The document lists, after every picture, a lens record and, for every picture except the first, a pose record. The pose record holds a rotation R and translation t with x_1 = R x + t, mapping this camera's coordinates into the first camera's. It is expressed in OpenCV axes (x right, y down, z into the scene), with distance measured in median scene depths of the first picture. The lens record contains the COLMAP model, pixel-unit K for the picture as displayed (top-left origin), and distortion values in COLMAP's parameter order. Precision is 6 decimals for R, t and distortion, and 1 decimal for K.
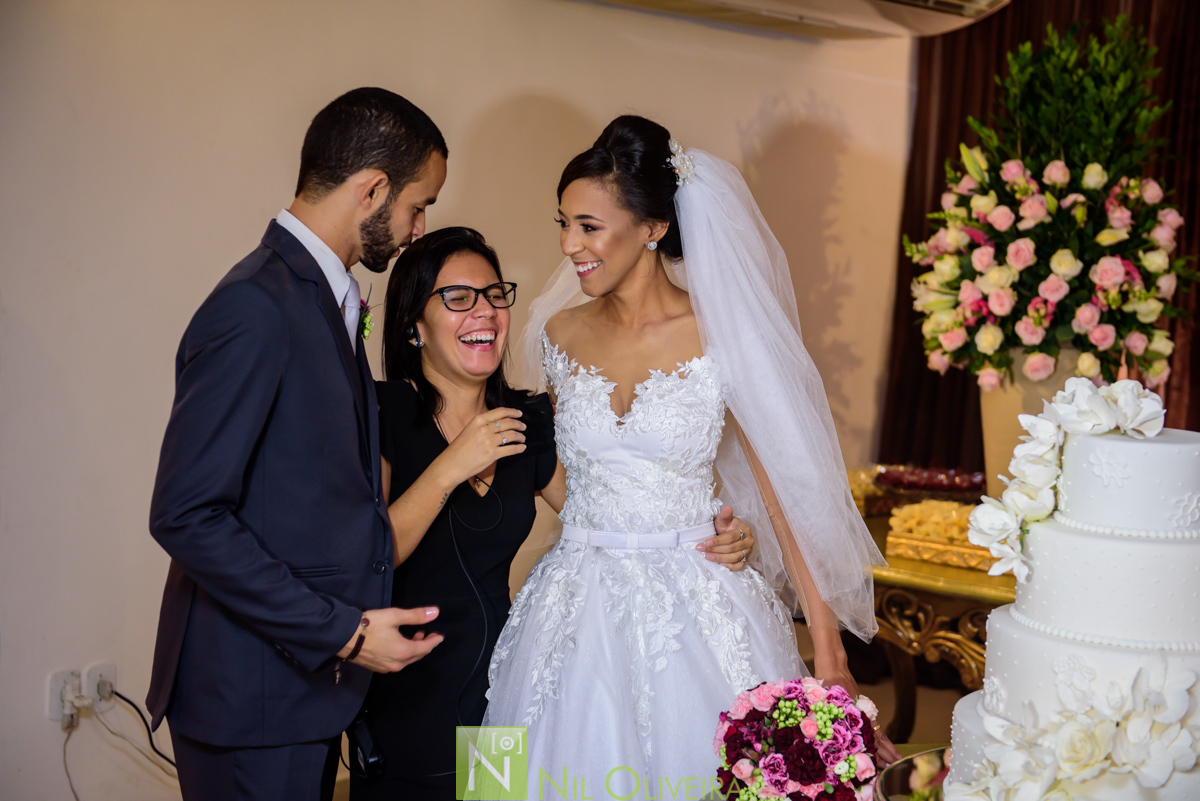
lens RADIAL K [[1941.1, 0, 606.9], [0, 1941.1, 408.6], [0, 0, 1]] dist [0.190548, 0.000000]
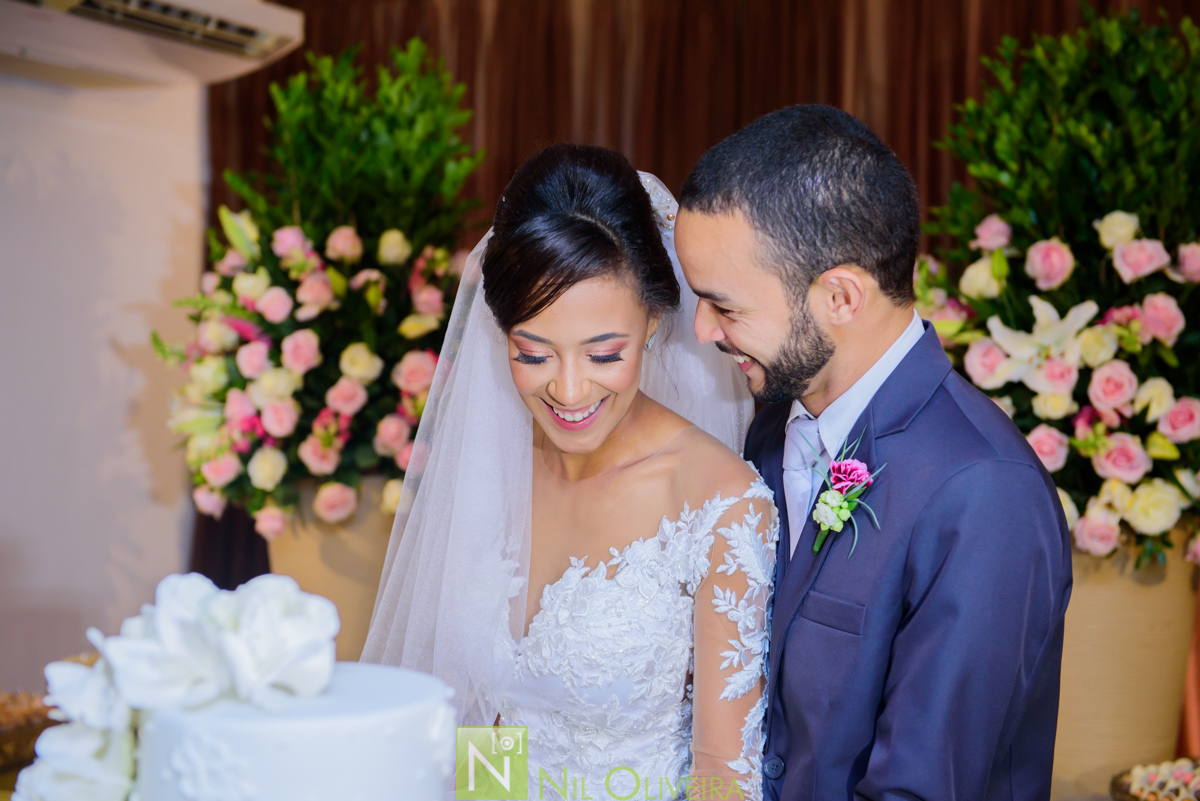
lens RADIAL K [[1940.0, 0, 600.8], [0, 1940.0, 396.1], [0, 0, 1]] dist [0.132187, 0.000000]
pose [[0.960318, -0.044512, 0.275332, 0.114987], [0.060421, 0.996941, -0.049568, -0.018704], [-0.272284, 0.064237, 0.960070, 0.261443]]
